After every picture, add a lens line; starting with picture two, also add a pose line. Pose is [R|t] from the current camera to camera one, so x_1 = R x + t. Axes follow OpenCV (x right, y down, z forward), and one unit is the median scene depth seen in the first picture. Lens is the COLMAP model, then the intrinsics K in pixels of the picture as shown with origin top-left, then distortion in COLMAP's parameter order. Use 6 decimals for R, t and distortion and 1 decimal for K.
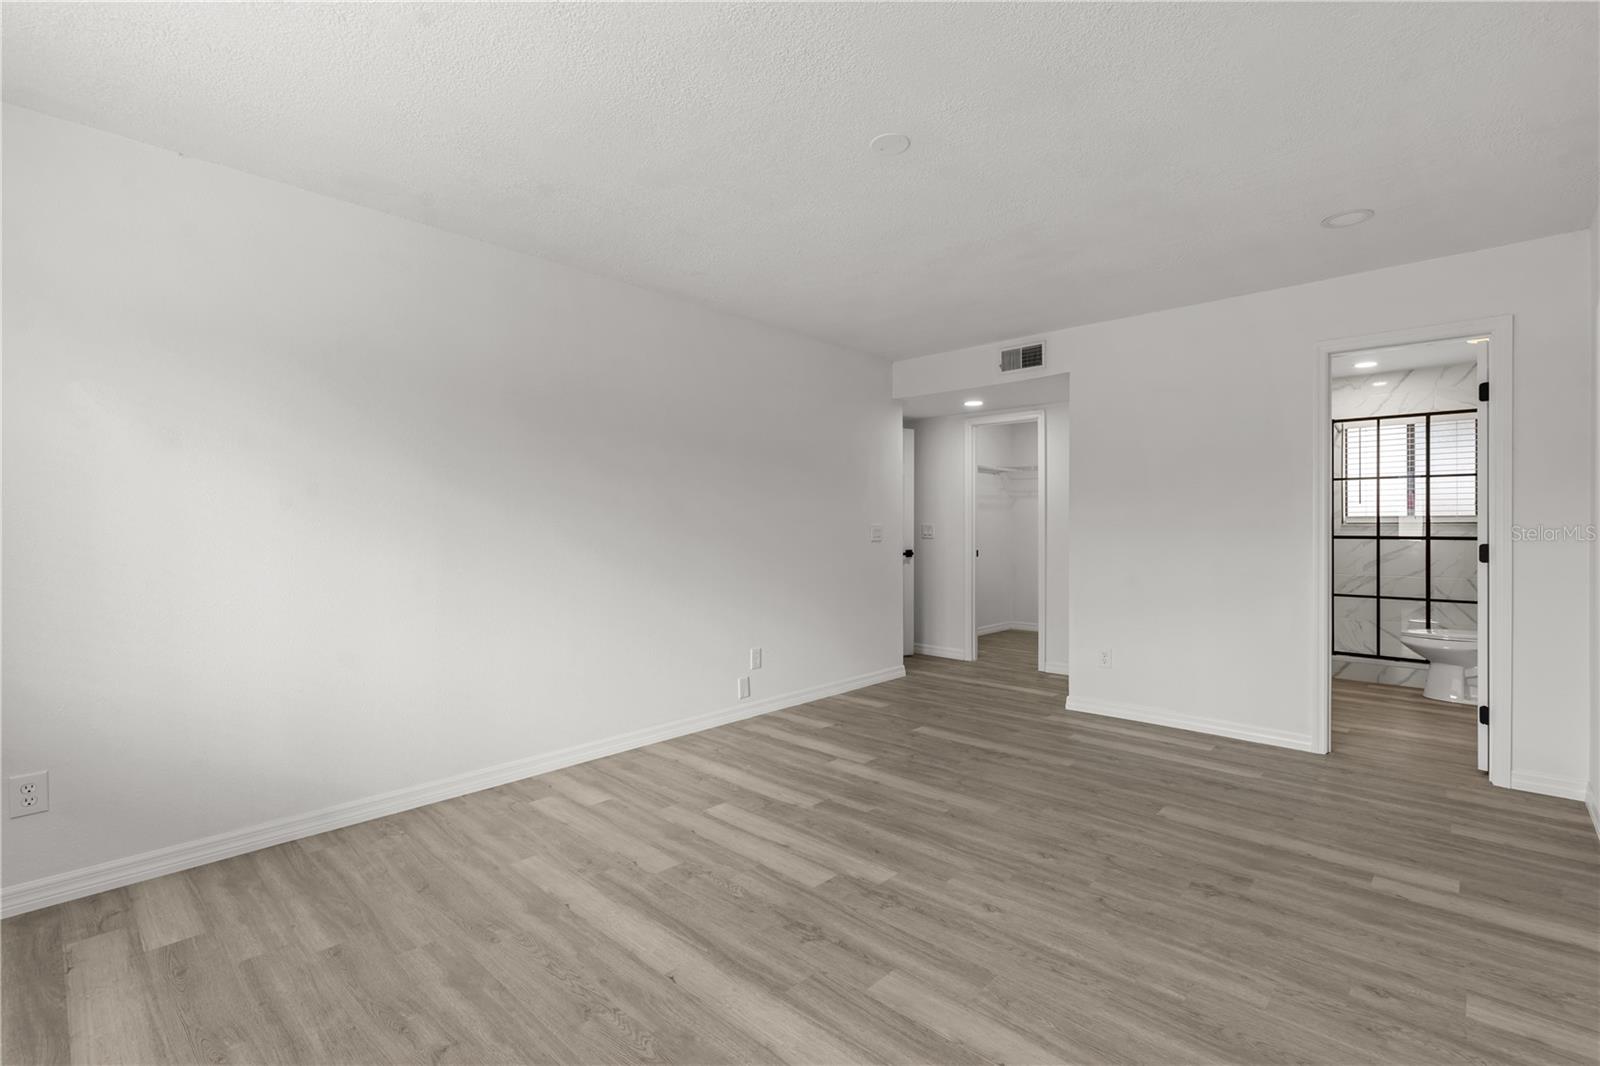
lens RADIAL K [[715.6, 0, 799.9], [0, 715.6, 530.6], [0, 0, 1]] dist [0.004481, -0.000538]
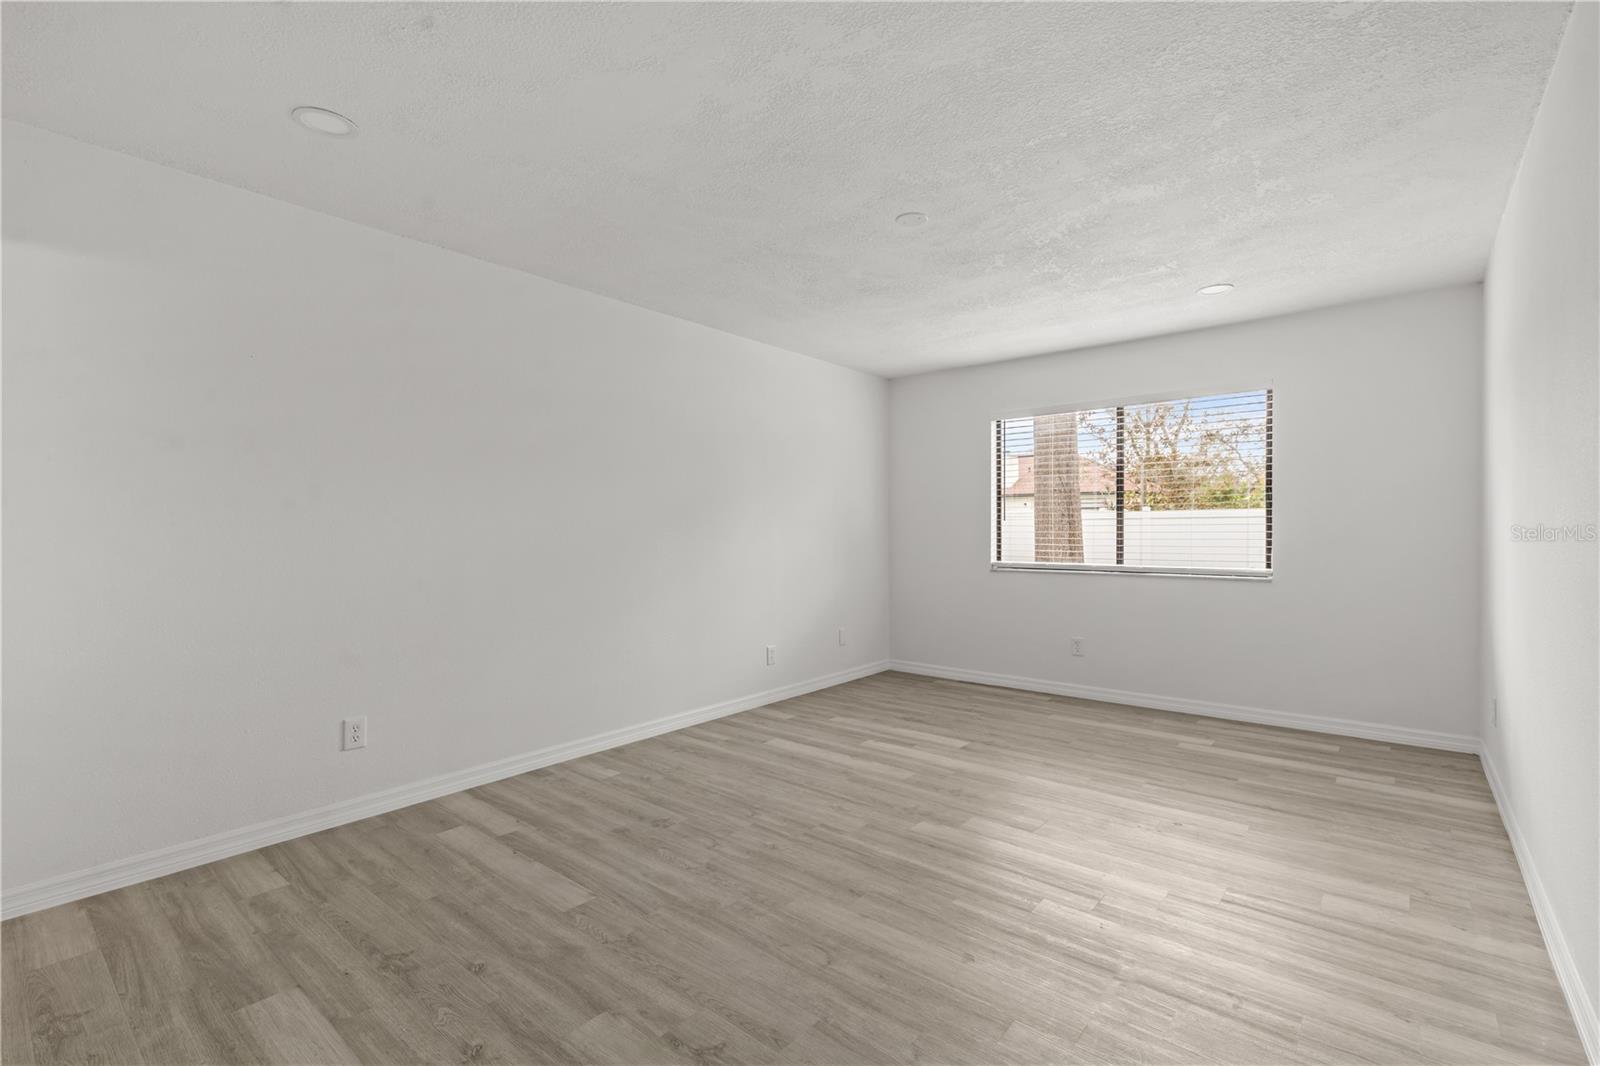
lens RADIAL K [[715.6, 0, 795.0], [0, 715.6, 532.5], [0, 0, 1]] dist [0.004481, -0.000538]
pose [[-0.998660, 0.005609, -0.051442, 0.382163], [0.005100, 0.999937, 0.010007, -0.015172], [0.051495, 0.009731, -0.998626, 2.167452]]
